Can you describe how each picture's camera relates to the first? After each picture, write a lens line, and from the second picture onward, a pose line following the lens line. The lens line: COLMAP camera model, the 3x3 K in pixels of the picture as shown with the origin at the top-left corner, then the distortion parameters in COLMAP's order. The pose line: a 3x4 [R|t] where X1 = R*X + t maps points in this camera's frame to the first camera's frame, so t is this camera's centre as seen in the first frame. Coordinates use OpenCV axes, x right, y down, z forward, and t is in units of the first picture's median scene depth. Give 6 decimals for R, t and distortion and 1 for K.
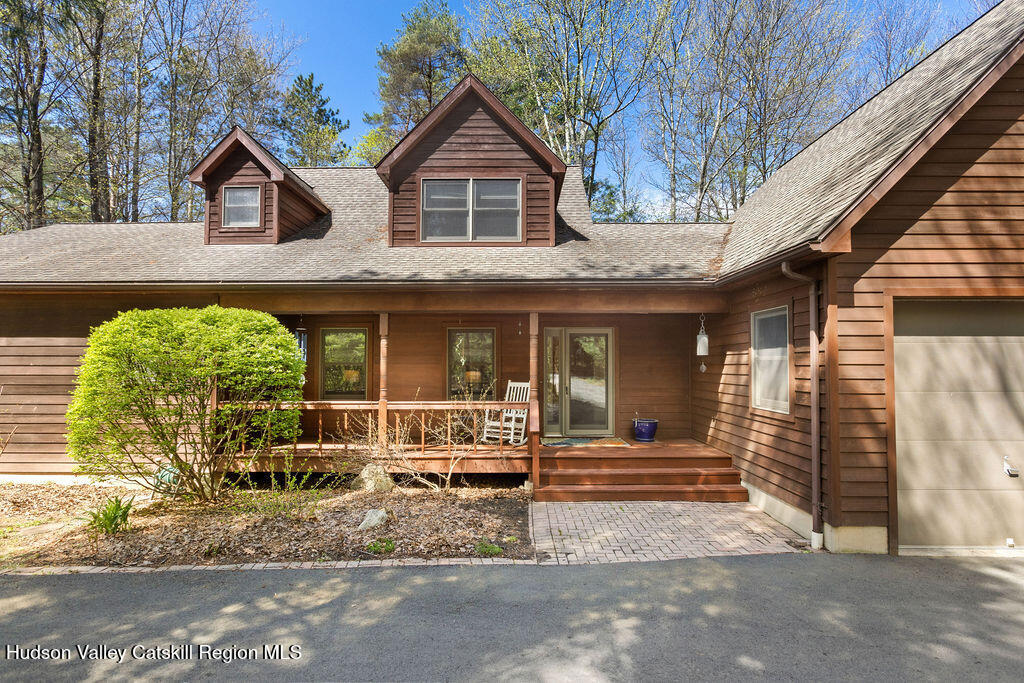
lens RADIAL K [[489.3, 0, 512.0], [0, 489.3, 341.5], [0, 0, 1]] dist [-0.004708, -0.000116]
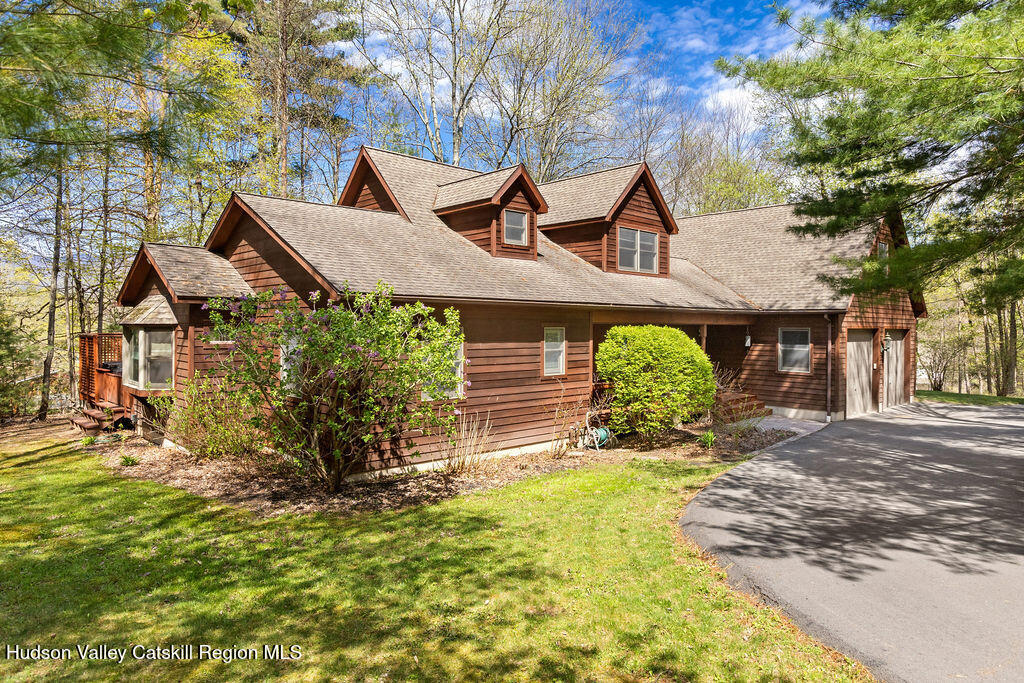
lens RADIAL K [[642.7, 0, 544.9], [0, 642.7, 326.8], [0, 0, 1]] dist [0.000980, 0.001455]
pose [[0.699068, 0.005774, 0.715032, -2.149382], [-0.031455, 0.999248, 0.022684, -0.090302], [-0.714363, -0.038349, 0.698724, -0.234328]]
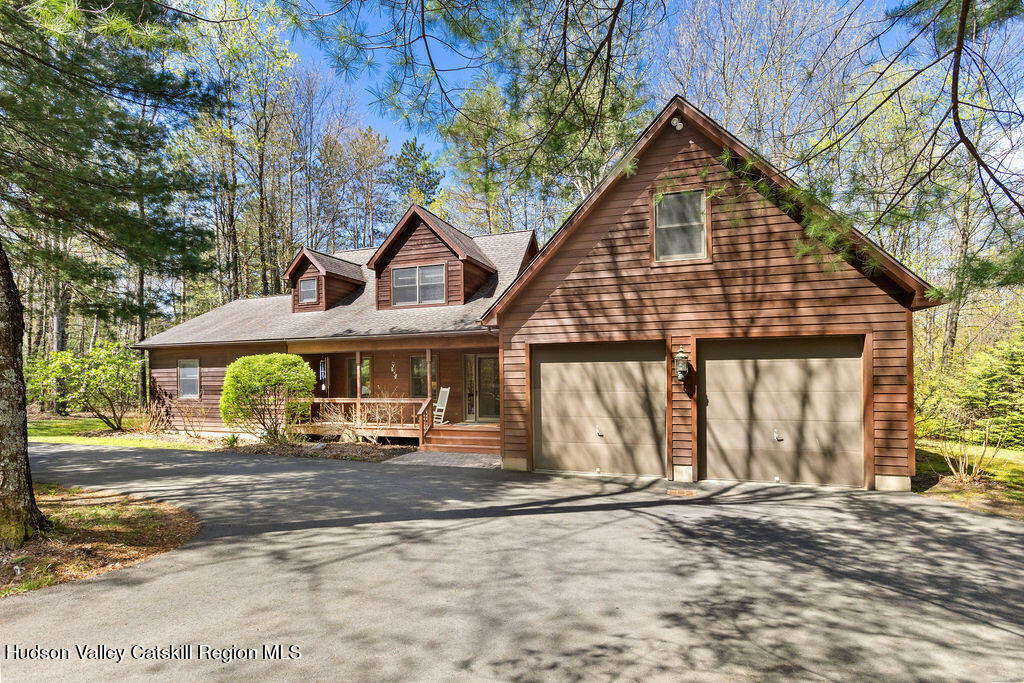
lens RADIAL K [[531.4, 0, 512.1], [0, 531.4, 361.4], [0, 0, 1]] dist [0.000580, -0.000051]
pose [[0.941668, -0.020528, -0.335917, 1.037327], [0.029963, 0.999288, 0.022926, -0.052482], [0.335207, -0.031653, 0.941613, -0.765268]]
